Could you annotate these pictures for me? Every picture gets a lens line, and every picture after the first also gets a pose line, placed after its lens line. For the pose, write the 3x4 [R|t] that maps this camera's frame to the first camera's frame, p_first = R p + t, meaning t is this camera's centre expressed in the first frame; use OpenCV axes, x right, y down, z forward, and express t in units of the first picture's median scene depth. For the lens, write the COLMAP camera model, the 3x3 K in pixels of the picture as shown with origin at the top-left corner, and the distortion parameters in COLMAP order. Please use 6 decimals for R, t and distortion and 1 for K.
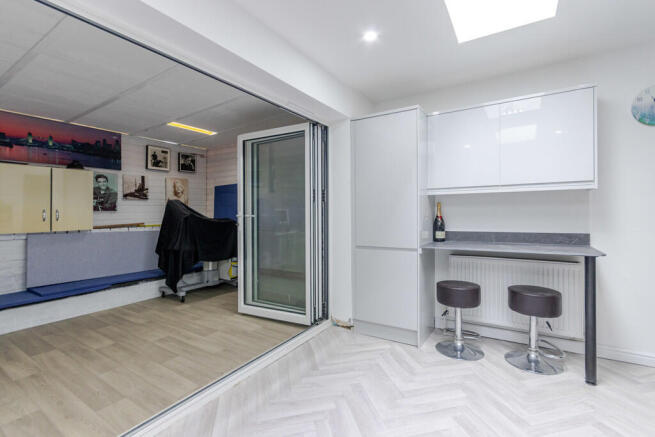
lens RADIAL K [[306.8, 0, 324.3], [0, 306.8, 204.4], [0, 0, 1]] dist [0.002356, 0.000204]
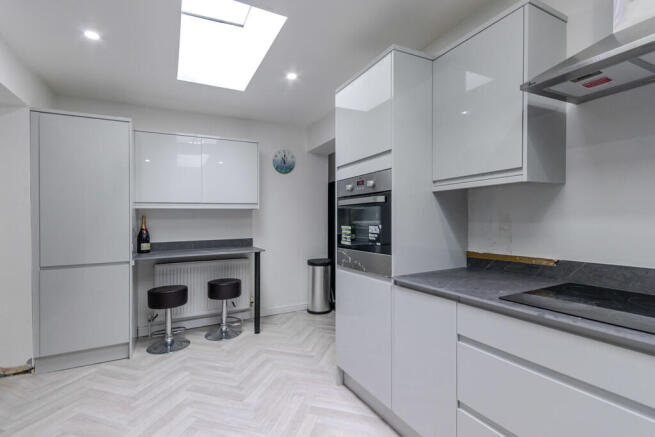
lens RADIAL K [[304.1, 0, 327.5], [0, 304.1, 218.5], [0, 0, 1]] dist [0.000894, 0.000045]
pose [[0.499134, 0.012314, 0.866437, -0.249512], [-0.012027, 0.999901, -0.007283, 0.004110], [-0.866441, -0.006785, 0.499233, -0.066436]]
